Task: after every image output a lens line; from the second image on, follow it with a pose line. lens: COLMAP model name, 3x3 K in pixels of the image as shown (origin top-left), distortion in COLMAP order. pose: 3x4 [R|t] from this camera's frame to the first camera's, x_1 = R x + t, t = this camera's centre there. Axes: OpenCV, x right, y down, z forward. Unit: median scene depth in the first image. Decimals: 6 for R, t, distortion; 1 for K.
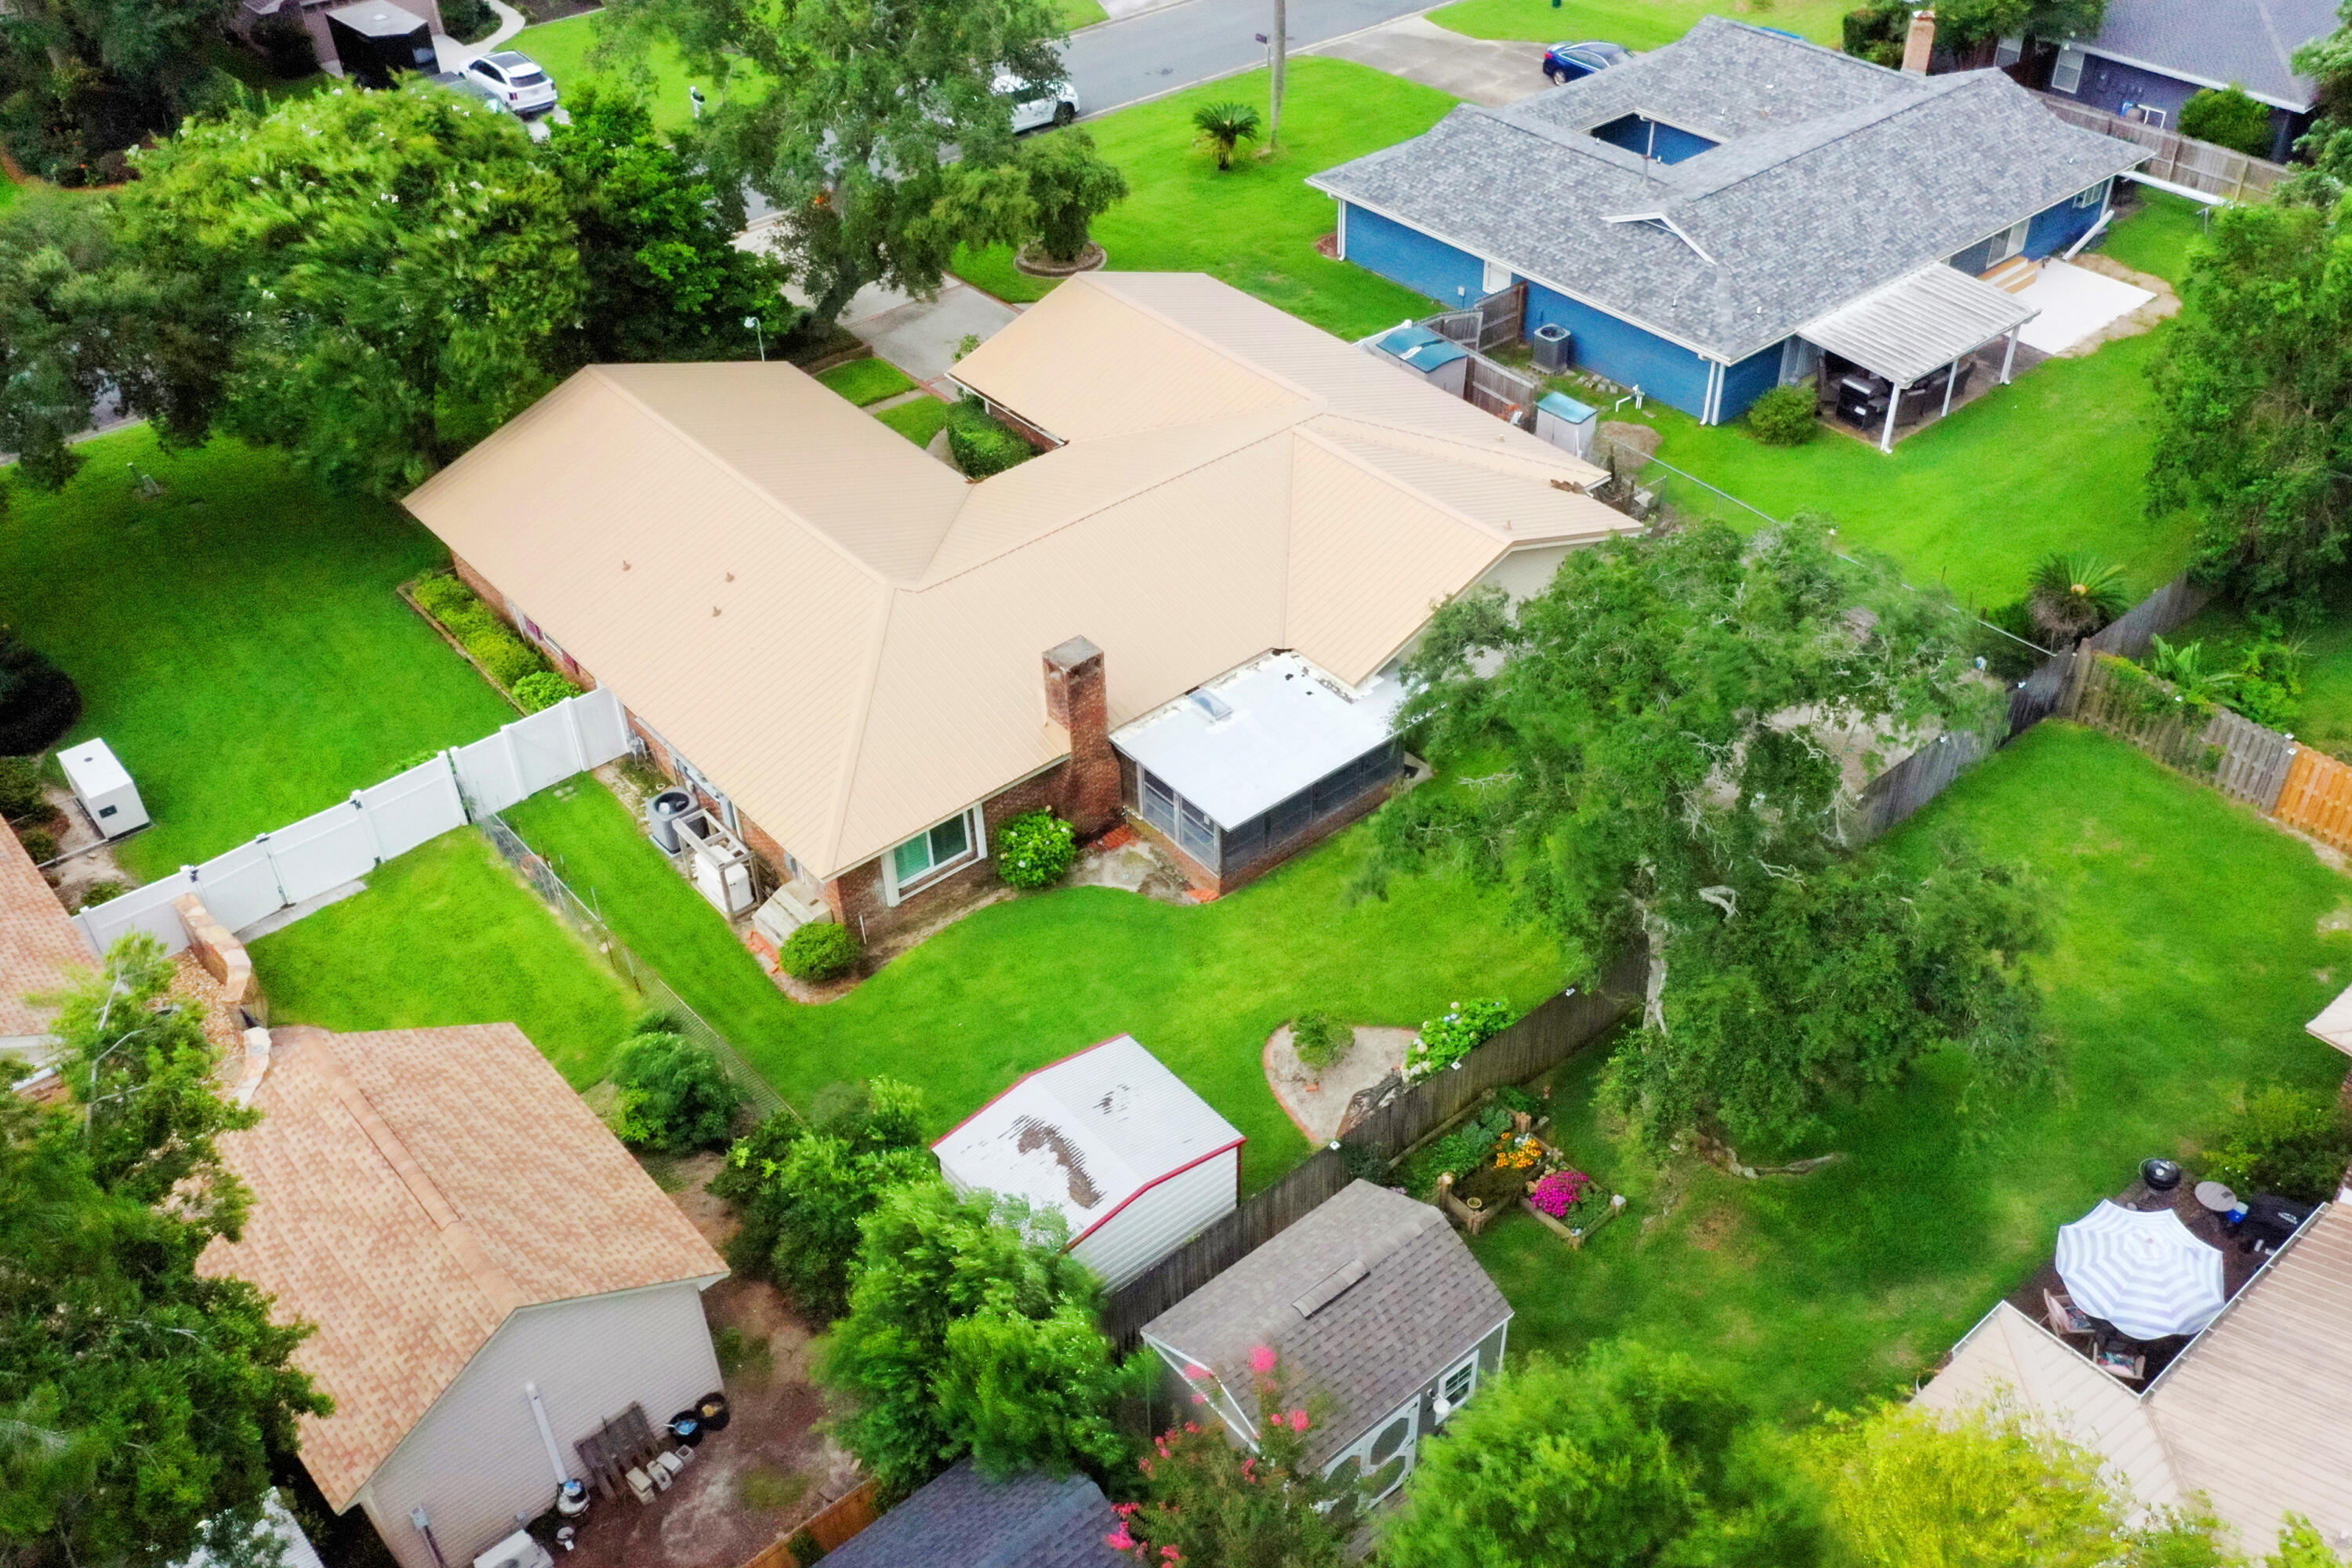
lens RADIAL K [[2129.3, 0, 1176.0], [0, 2129.3, 784.0], [0, 0, 1]] dist [-0.042917, -0.001639]
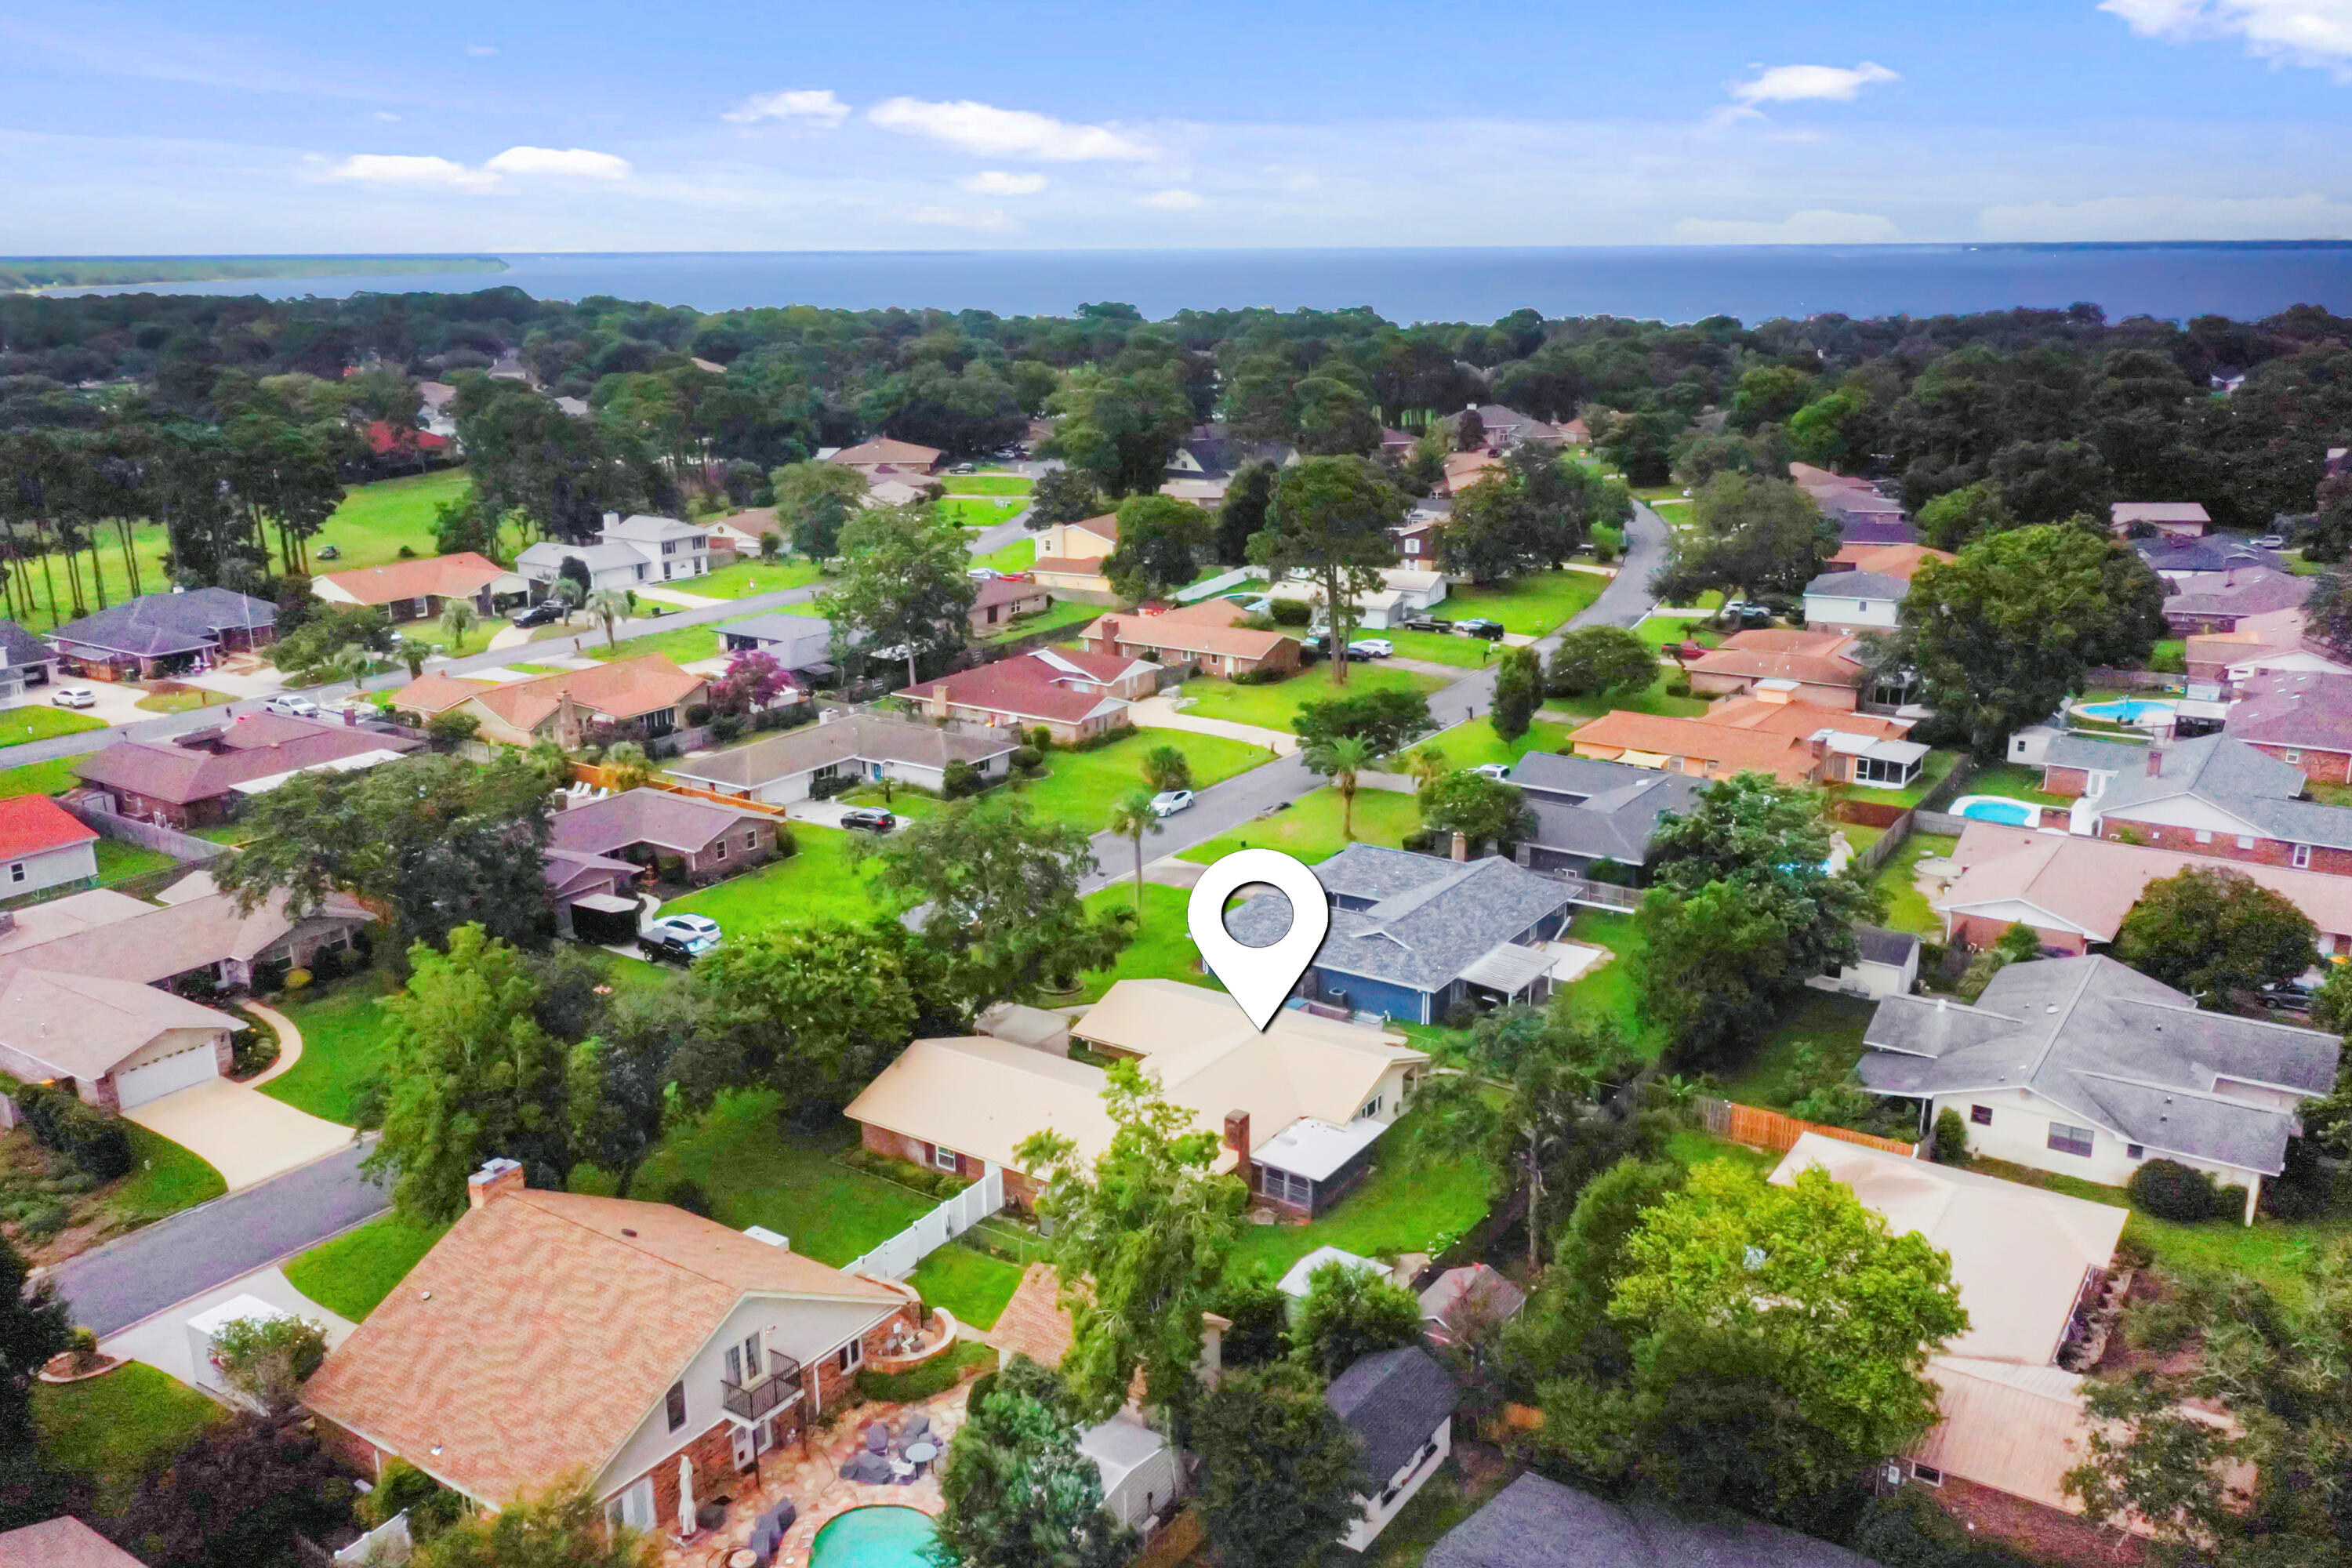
lens RADIAL K [[1940.1, 0, 1176.0], [0, 1940.1, 784.0], [0, 0, 1]] dist [0.004033, 0.001611]
pose [[0.958611, -0.061958, 0.277898, -0.483359], [0.167585, 0.911838, -0.374789, 0.278008], [-0.230177, 0.405849, 0.884480, -0.687992]]
